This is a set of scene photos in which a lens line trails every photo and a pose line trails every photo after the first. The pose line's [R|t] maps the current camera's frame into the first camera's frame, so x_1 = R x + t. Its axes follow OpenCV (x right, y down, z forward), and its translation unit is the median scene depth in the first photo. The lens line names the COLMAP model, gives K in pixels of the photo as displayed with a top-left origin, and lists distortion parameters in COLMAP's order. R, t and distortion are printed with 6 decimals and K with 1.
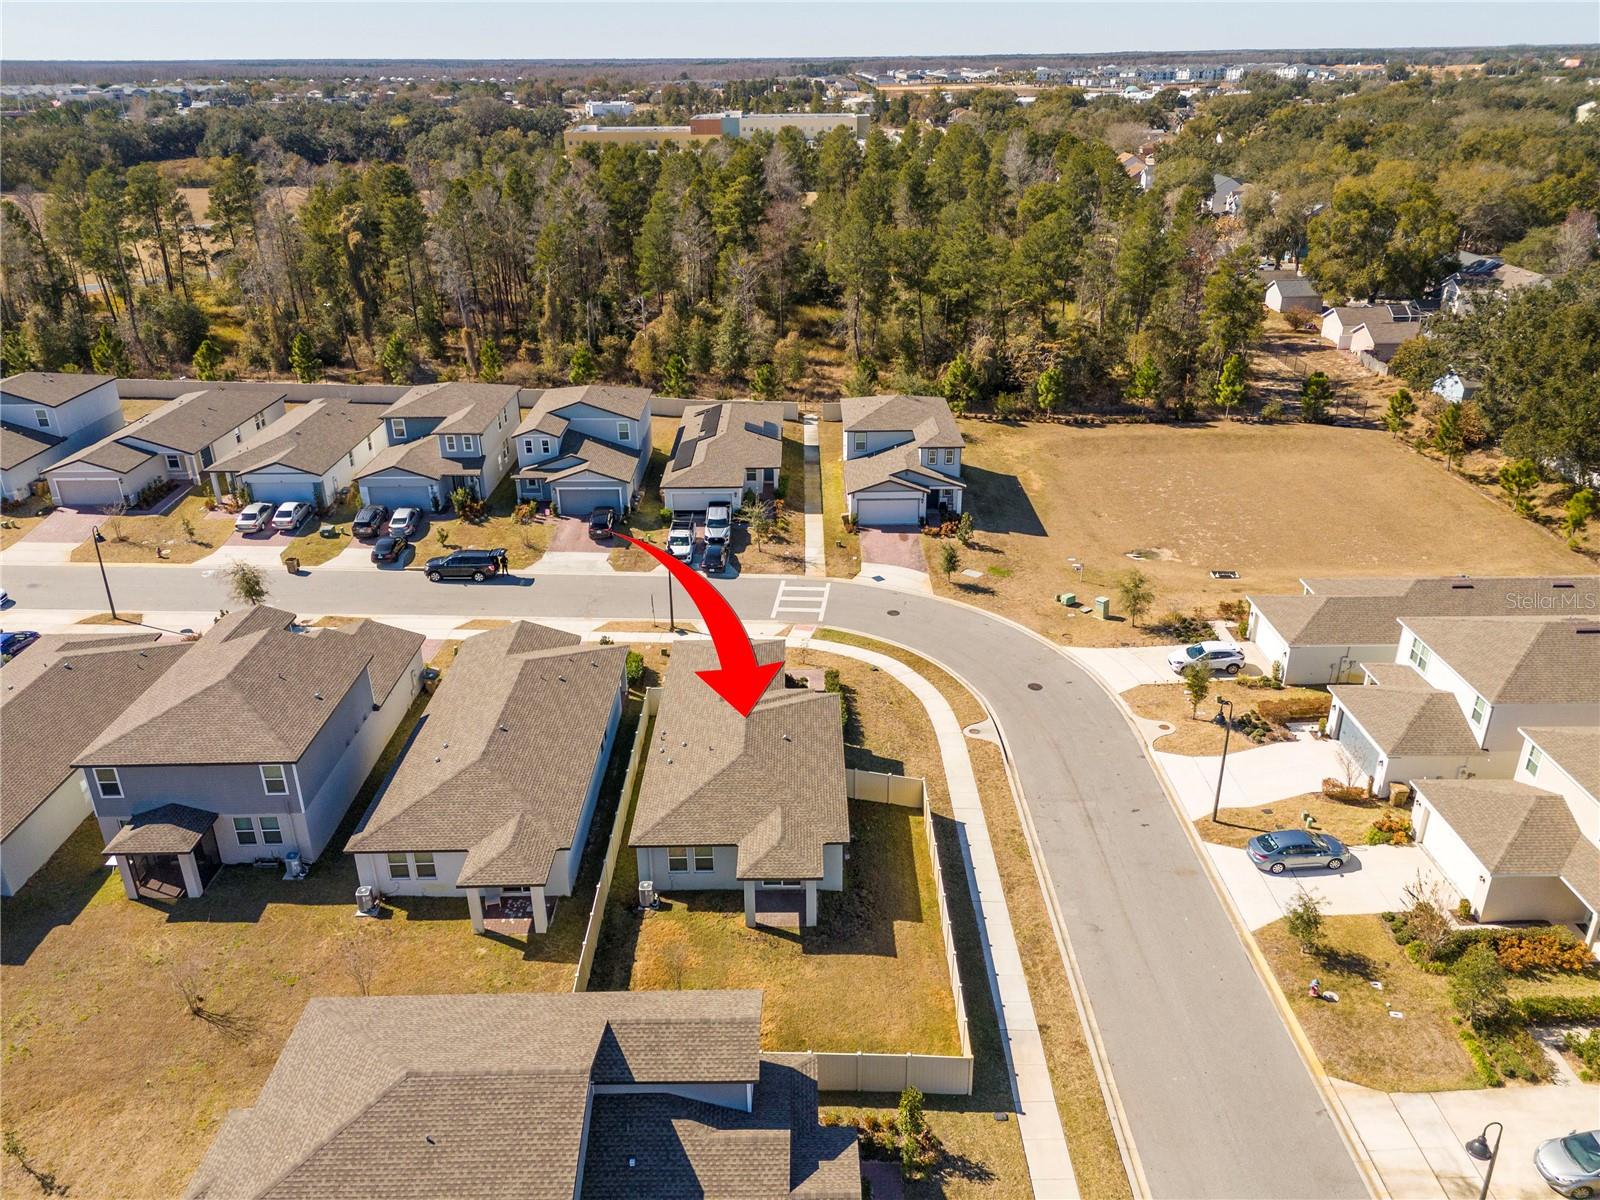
lens RADIAL K [[1182.9, 0, 807.3], [0, 1182.9, 607.8], [0, 0, 1]] dist [0.056157, -0.041121]
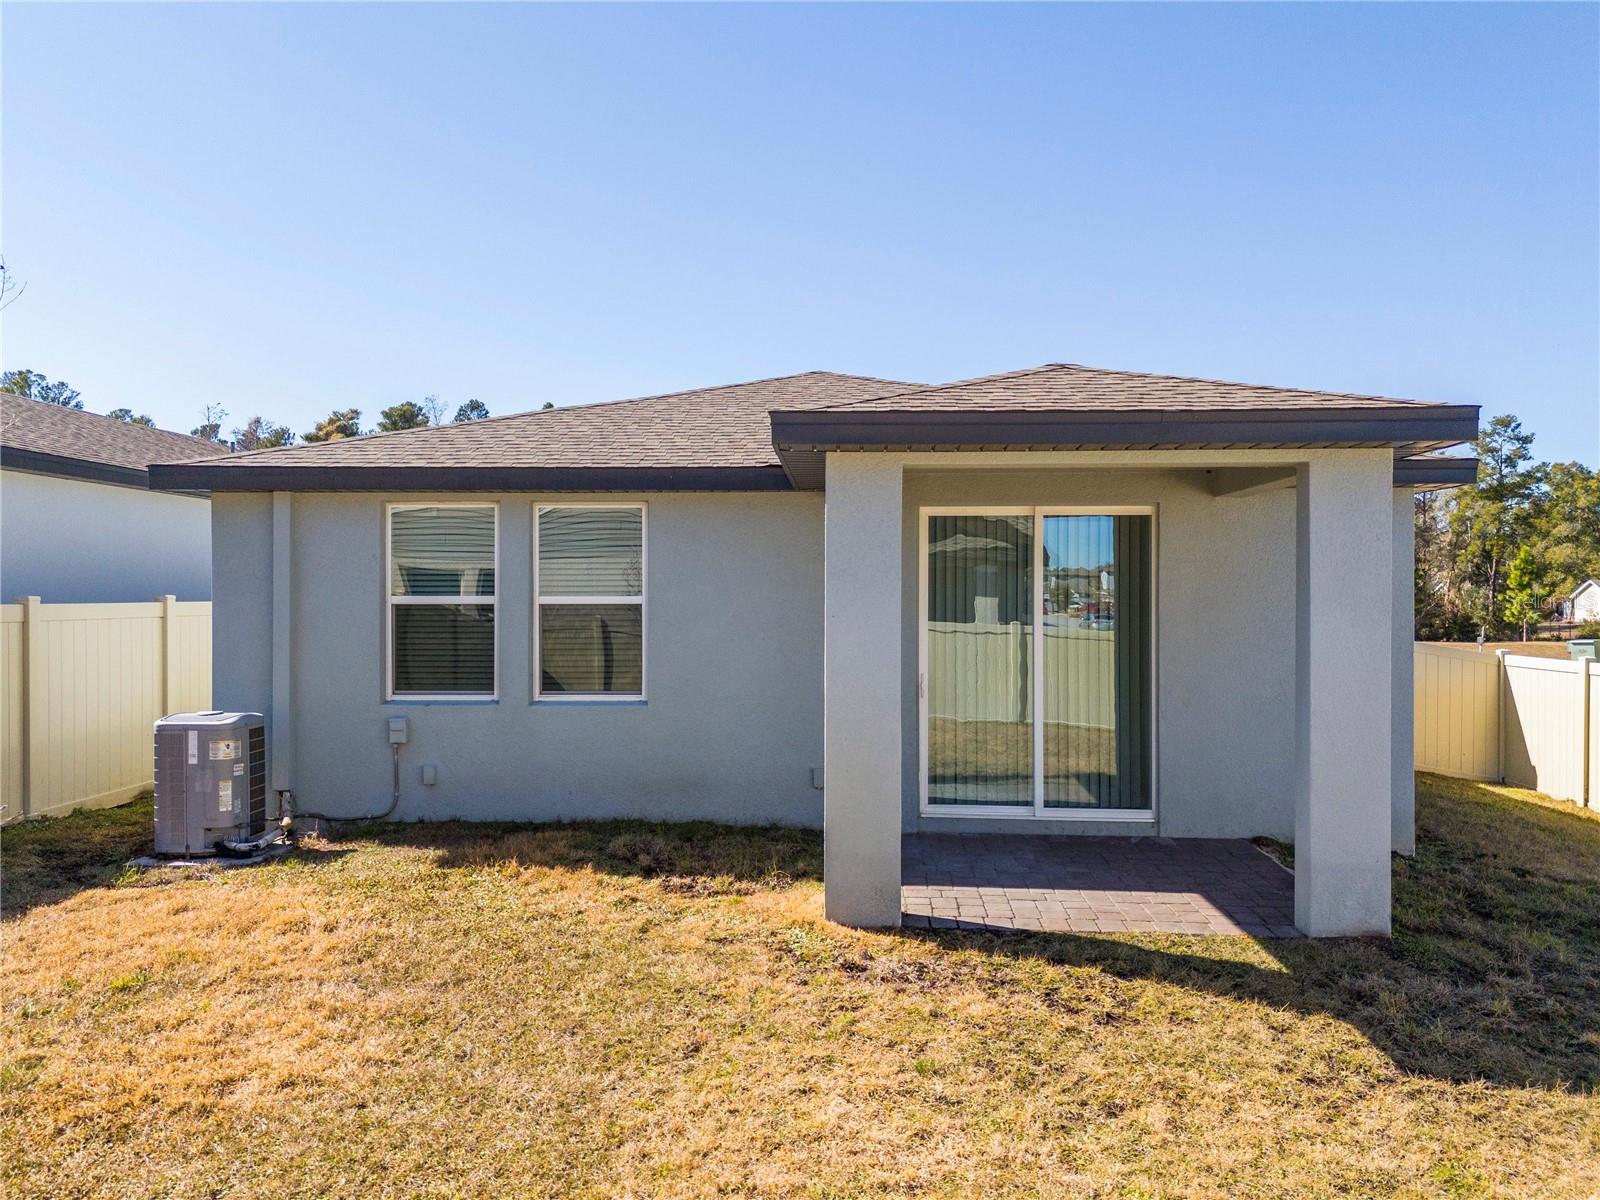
lens RADIAL K [[1182.9, 0, 805.4], [0, 1182.9, 594.0], [0, 0, 1]] dist [0.056157, -0.041121]
pose [[0.998439, 0.009252, -0.055077, -0.044627], [-0.031660, 0.906176, -0.421714, 0.273770], [0.046008, 0.422799, 0.905055, 0.817294]]
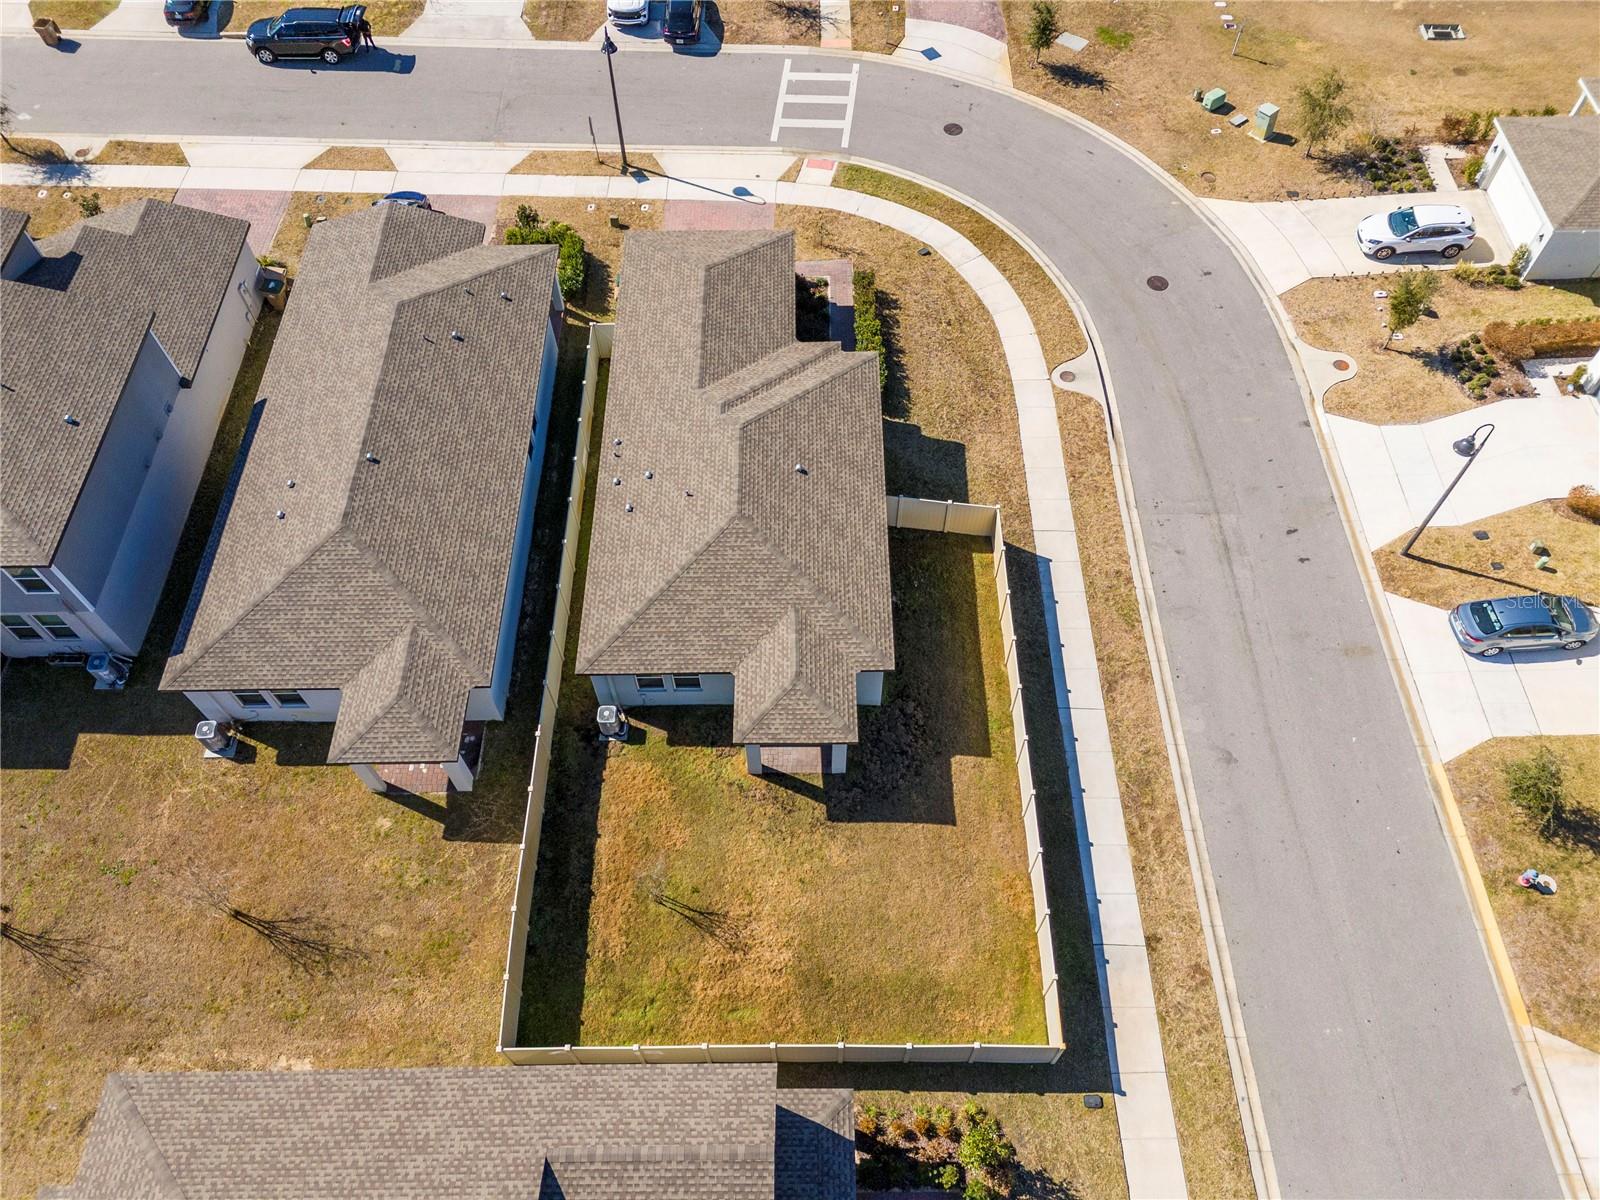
lens RADIAL K [[1182.9, 0, 807.5], [0, 1182.9, 606.1], [0, 0, 1]] dist [0.056157, -0.041121]
pose [[0.999998, -0.000726, -0.001912, -0.013398], [0.001631, 0.847014, 0.531568, -0.190483], [0.001234, -0.531570, 0.847014, 0.416059]]
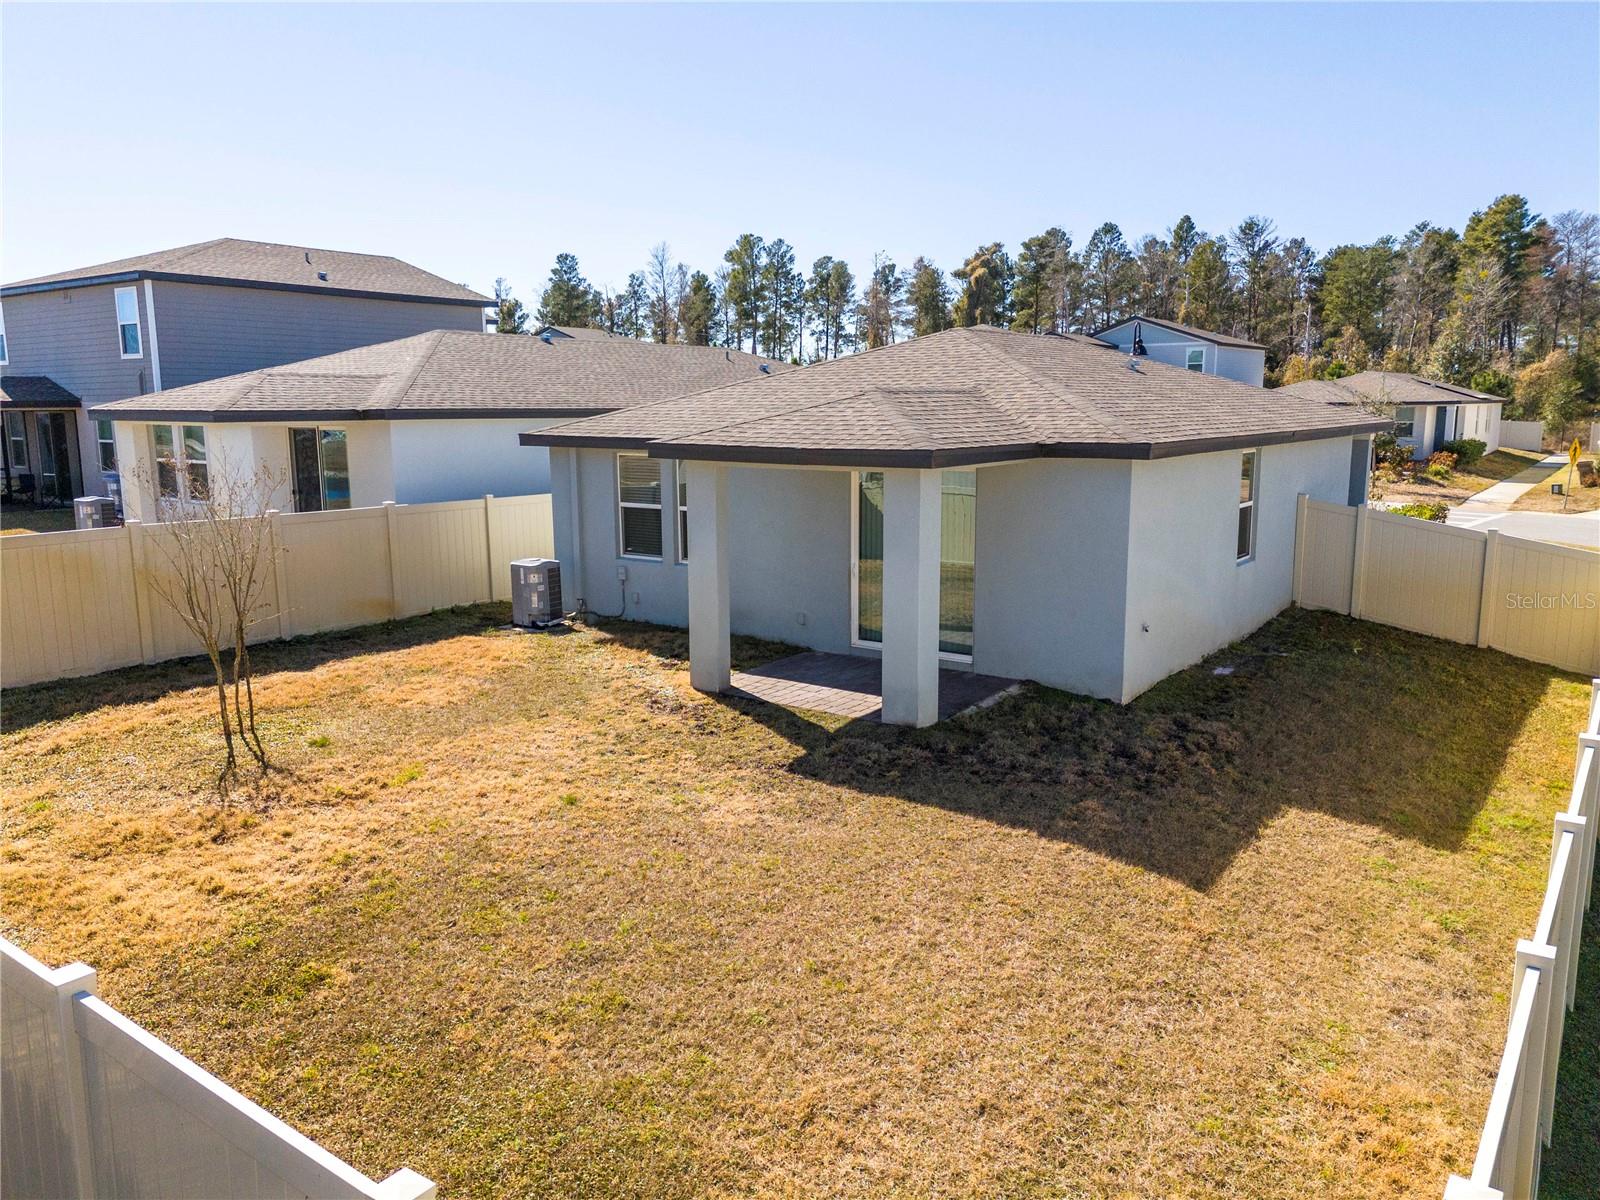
lens RADIAL K [[1182.9, 0, 800.4], [0, 1182.9, 589.1], [0, 0, 1]] dist [0.056157, -0.041121]
pose [[0.808980, 0.094649, -0.580166, 0.114359], [-0.249242, 0.949074, -0.192708, 0.275976], [0.532381, 0.300498, 0.791373, 0.748232]]
